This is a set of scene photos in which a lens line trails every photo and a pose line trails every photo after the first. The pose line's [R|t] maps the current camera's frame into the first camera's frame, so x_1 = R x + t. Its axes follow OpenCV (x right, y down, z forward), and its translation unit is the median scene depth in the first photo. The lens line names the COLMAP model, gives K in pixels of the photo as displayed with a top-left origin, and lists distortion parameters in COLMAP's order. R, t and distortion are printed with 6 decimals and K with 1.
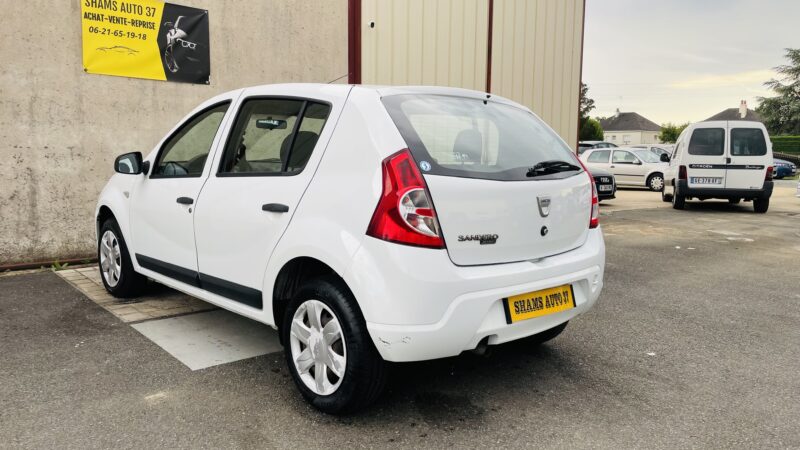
lens RADIAL K [[620.4, 0, 400.1], [0, 620.4, 219.7], [0, 0, 1]] dist [0.104575, -0.133068]
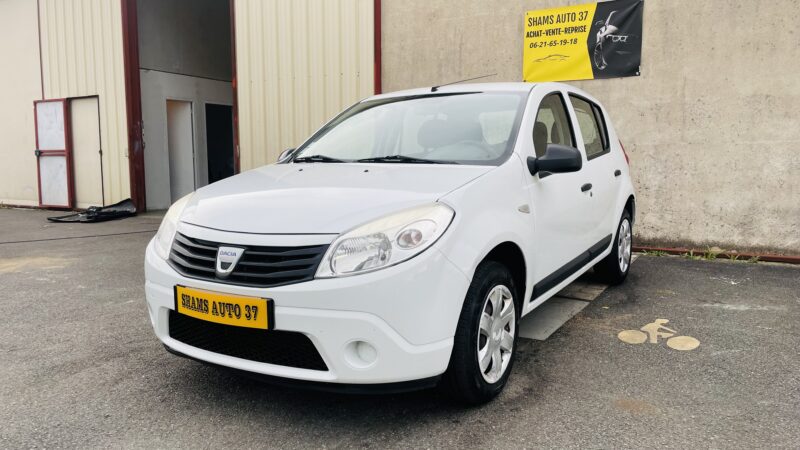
lens RADIAL K [[620.4, 0, 400.1], [0, 620.4, 219.7], [0, 0, 1]] dist [0.104575, -0.133068]
pose [[0.297233, 0.081919, -0.951284, 0.554475], [-0.096497, 0.993789, 0.055429, -0.018900], [0.949916, 0.075320, 0.303292, 0.421700]]
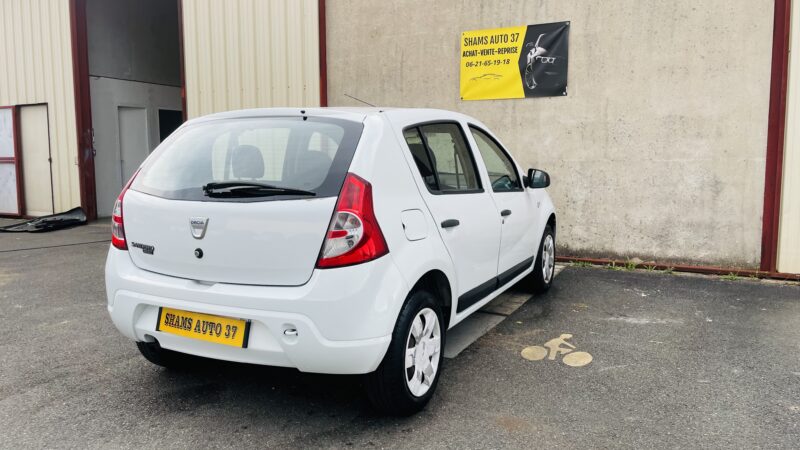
lens RADIAL K [[620.4, 0, 400.1], [0, 620.4, 219.7], [0, 0, 1]] dist [0.104575, -0.133068]
pose [[0.340366, 0.088614, -0.936108, 0.605847], [-0.093334, 0.993817, 0.060141, -0.059435], [0.935649, 0.066901, 0.346533, 0.459198]]
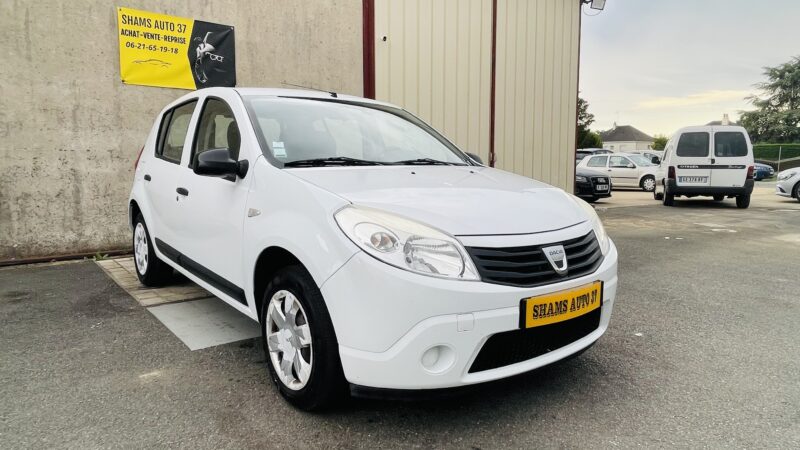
lens RADIAL K [[540.2, 0, 405.5], [0, 540.2, 223.3], [0, 0, 1]] dist [0.002622, -0.002224]
pose [[0.999216, -0.008778, -0.038615, 0.033256], [0.008857, 0.999959, 0.001859, 0.016377], [0.038597, -0.002200, 0.999252, 0.063980]]
